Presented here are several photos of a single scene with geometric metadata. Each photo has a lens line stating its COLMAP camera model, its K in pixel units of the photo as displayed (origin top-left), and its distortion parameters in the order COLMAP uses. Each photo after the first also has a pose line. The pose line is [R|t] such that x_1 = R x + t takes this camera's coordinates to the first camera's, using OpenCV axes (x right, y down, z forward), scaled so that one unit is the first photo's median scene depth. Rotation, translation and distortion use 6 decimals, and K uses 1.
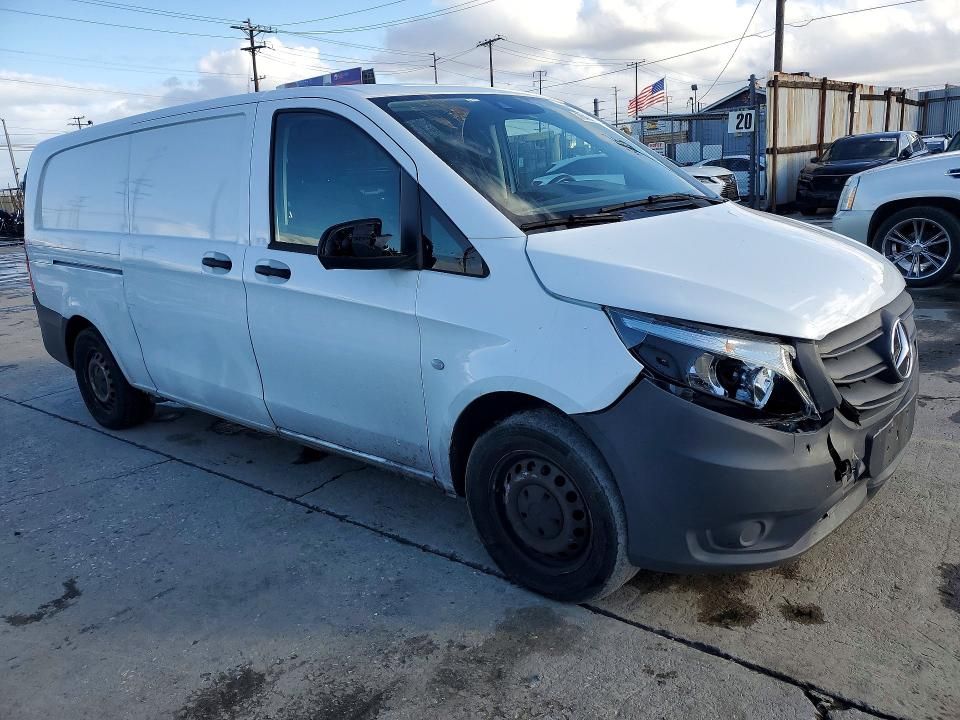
lens RADIAL K [[698.3, 0, 480.0], [0, 698.3, 360.0], [0, 0, 1]] dist [0.005647, 0.003667]
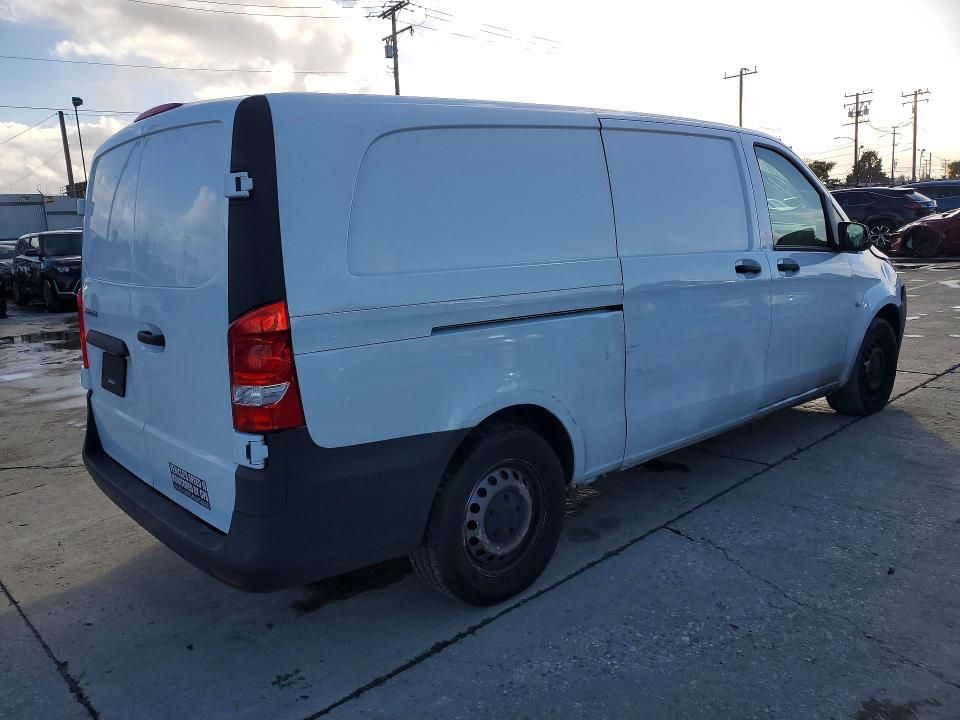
lens RADIAL K [[782.8, 0, 480.0], [0, 782.8, 360.0], [0, 0, 1]] dist [0.012748, 0.013419]
pose [[0.139348, -0.157783, 0.977592, -1.336378], [0.248744, 0.961148, 0.119672, -0.206979], [-0.958493, 0.226494, 0.173181, 1.012334]]
